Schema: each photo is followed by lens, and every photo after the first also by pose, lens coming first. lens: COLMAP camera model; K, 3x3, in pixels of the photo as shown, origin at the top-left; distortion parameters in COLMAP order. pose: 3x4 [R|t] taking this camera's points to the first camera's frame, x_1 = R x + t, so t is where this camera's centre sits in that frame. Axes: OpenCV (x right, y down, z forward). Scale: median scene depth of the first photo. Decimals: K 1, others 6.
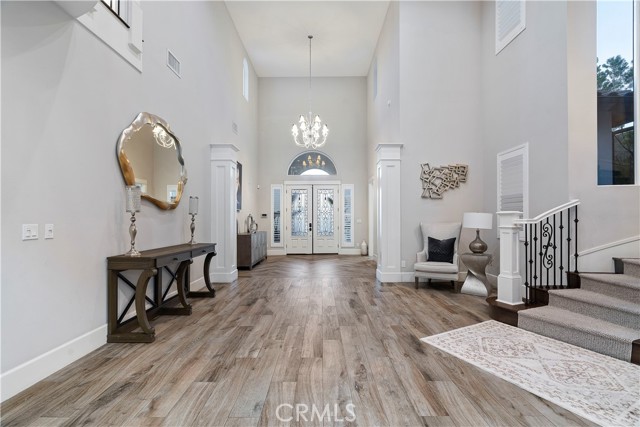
lens RADIAL K [[292.6, 0, 321.3], [0, 292.6, 216.7], [0, 0, 1]] dist [-0.002163, 0.000383]
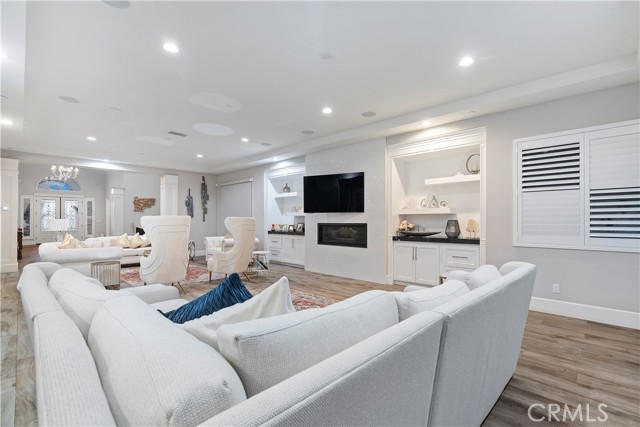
lens RADIAL K [[294.6, 0, 322.2], [0, 294.6, 220.6], [0, 0, 1]] dist [-0.001325, 0.000137]
pose [[0.696946, -0.000596, 0.717123, -0.077717], [-0.006884, 0.999948, 0.007521, -0.003658], [-0.717090, -0.010179, 0.696906, -0.447688]]
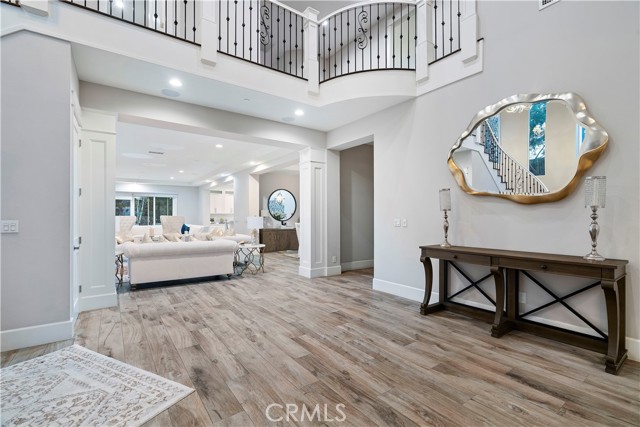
lens RADIAL K [[292.6, 0, 321.3], [0, 292.6, 216.7], [0, 0, 1]] dist [-0.002163, 0.000383]
pose [[-0.811362, 0.000325, -0.584544, 0.574736], [0.007214, 0.999929, -0.009457, 0.021038], [0.584499, -0.011890, -0.811307, 2.009184]]
